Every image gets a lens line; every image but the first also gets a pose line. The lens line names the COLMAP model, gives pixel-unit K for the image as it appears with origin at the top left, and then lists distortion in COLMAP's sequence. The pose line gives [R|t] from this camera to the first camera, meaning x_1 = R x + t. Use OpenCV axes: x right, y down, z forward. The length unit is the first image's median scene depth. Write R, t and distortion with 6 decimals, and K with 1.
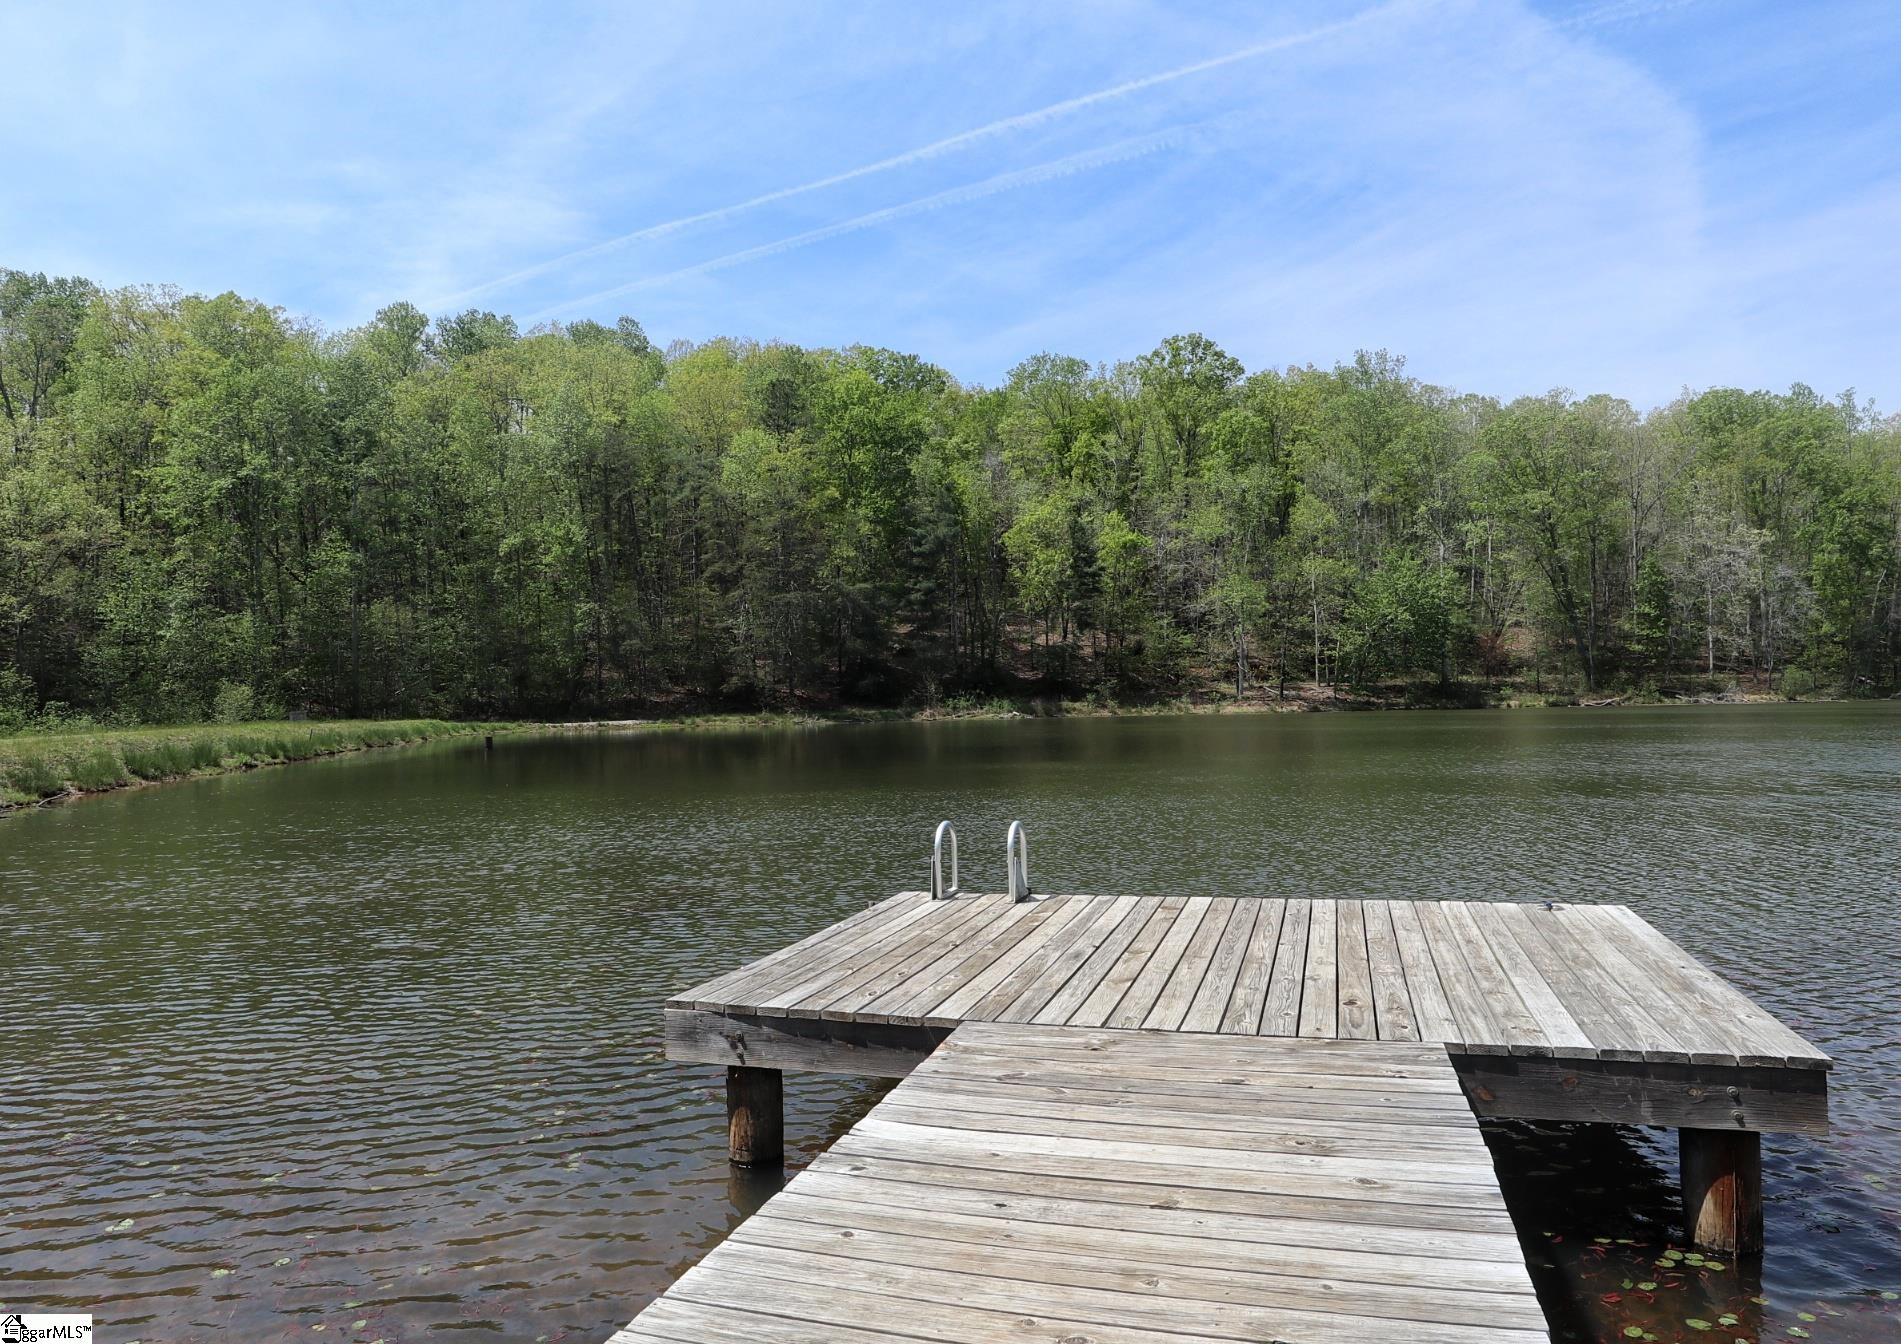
lens RADIAL K [[1248.2, 0, 945.5], [0, 1248.2, 670.3], [0, 0, 1]] dist [-0.002945, -0.001878]
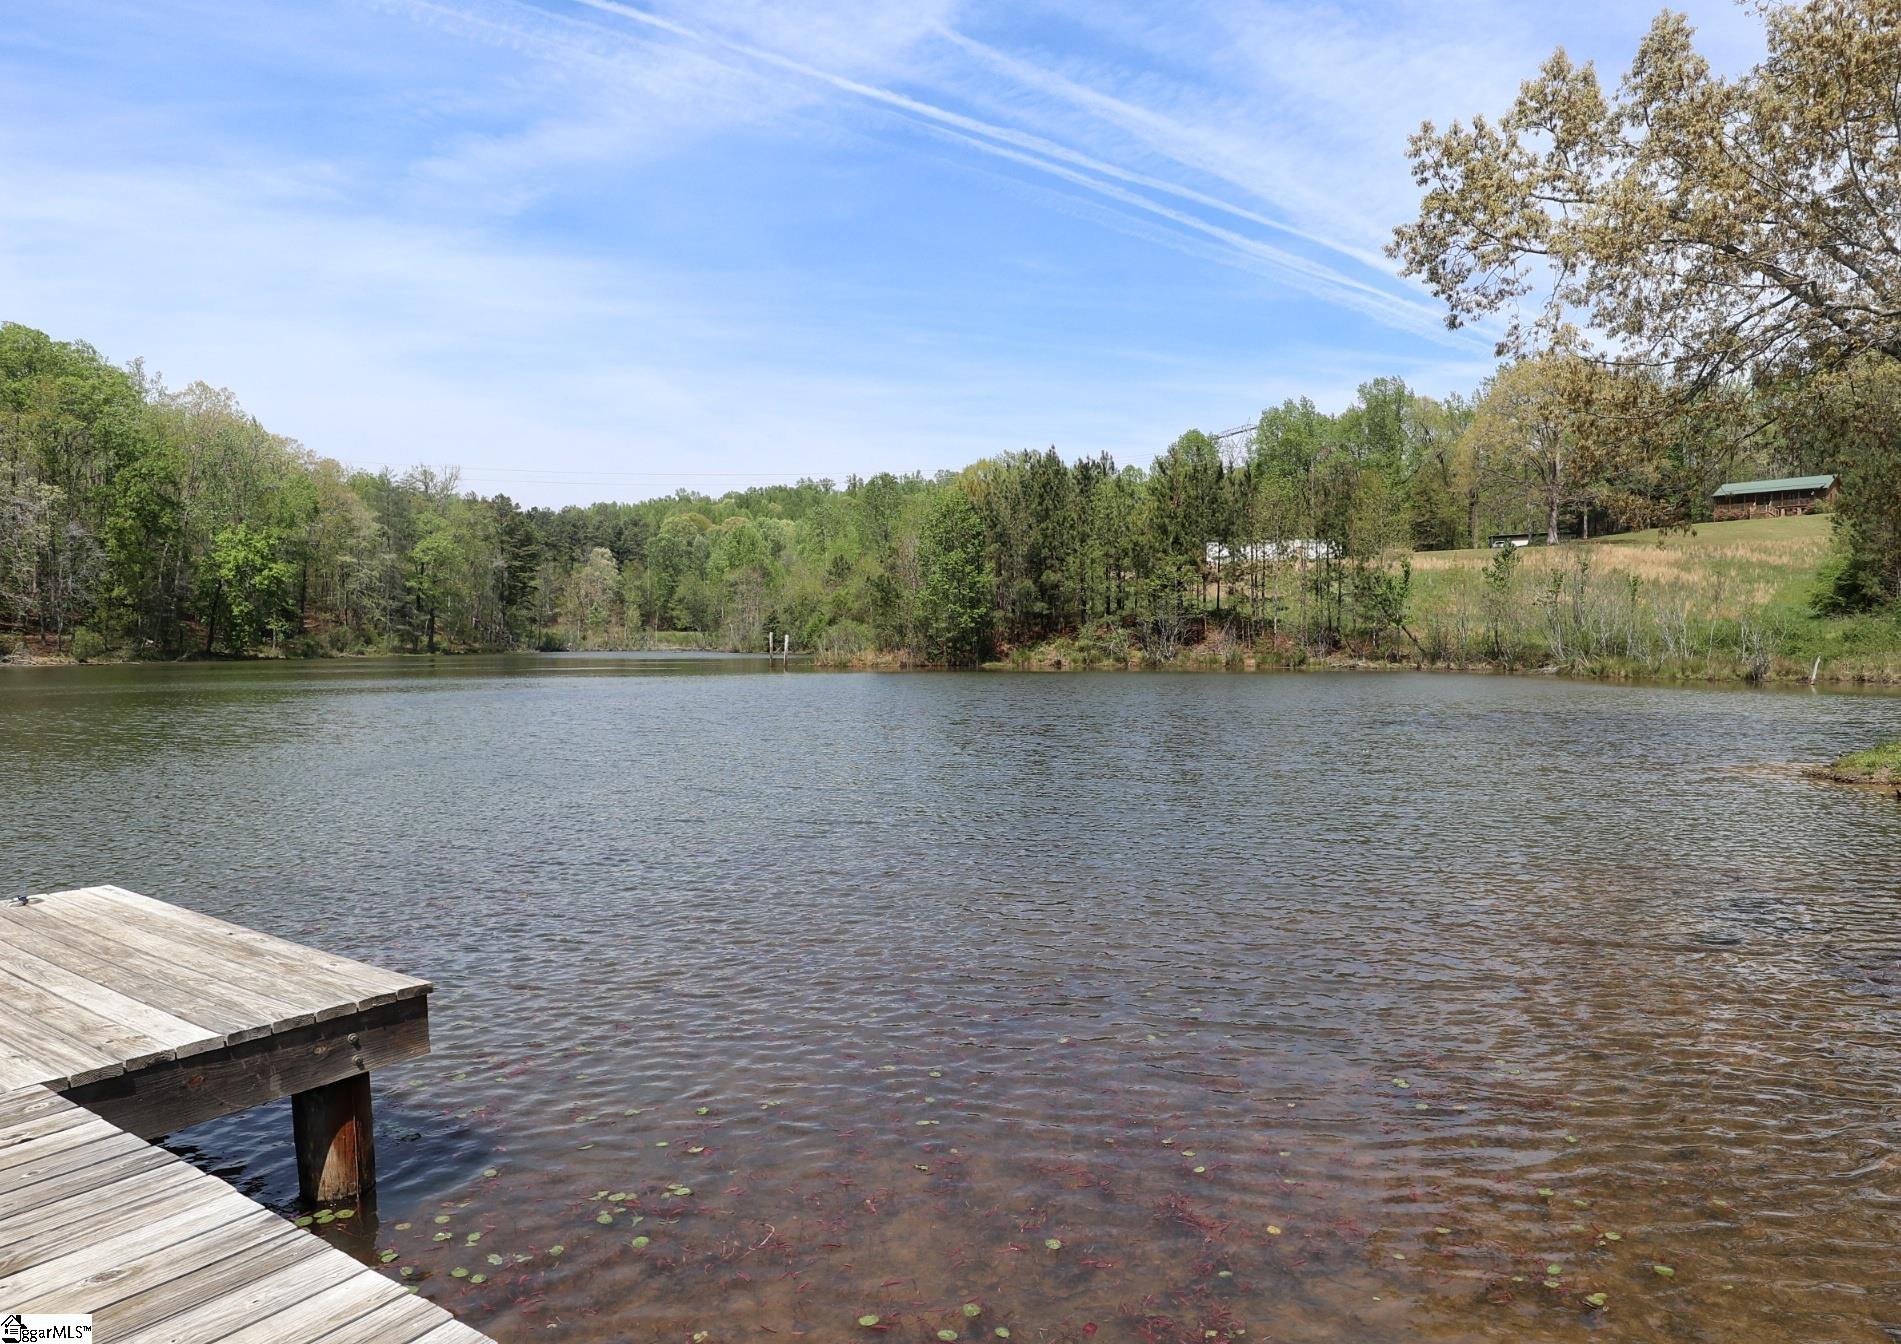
lens RADIAL K [[1248.2, 0, 945.6], [0, 1248.2, 676.2], [0, 0, 1]] dist [-0.002945, -0.001878]
pose [[0.330059, -0.010973, 0.943897, -0.110088], [-0.020982, 0.999600, 0.018958, 0.007975], [-0.943727, -0.026062, 0.329696, 0.139604]]
